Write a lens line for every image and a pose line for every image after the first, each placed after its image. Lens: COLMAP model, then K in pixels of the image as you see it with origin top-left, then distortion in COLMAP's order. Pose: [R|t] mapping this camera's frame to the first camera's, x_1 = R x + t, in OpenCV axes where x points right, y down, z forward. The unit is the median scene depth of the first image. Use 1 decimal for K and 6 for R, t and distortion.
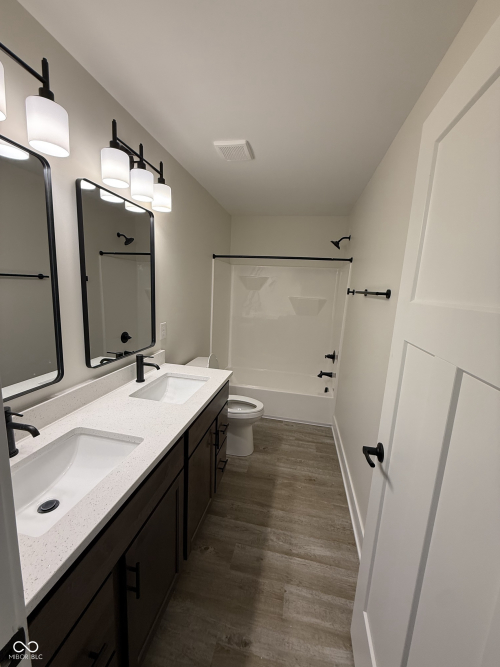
lens RADIAL K [[264.6, 0, 255.1], [0, 264.6, 335.6], [0, 0, 1]] dist [-0.002577, 0.000875]
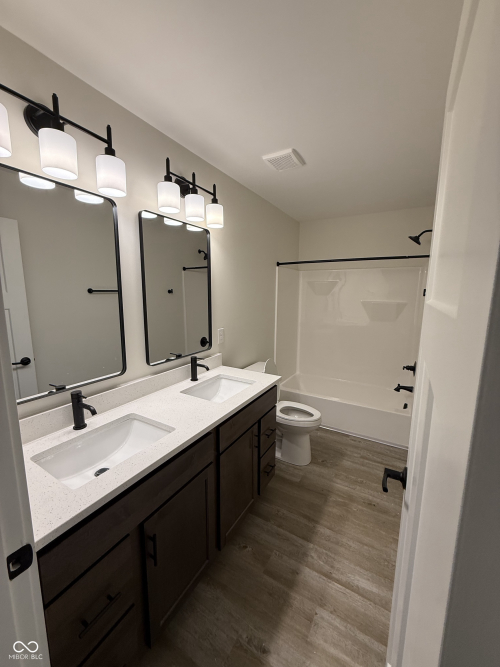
lens RADIAL K [[264.6, 0, 248.9], [0, 264.6, 335.5], [0, 0, 1]] dist [-0.002577, 0.000875]
pose [[0.946244, 0.010442, -0.323286, 0.151906], [-0.018829, 0.999562, -0.022825, 0.004788], [0.322906, 0.027685, 0.946026, 0.006913]]
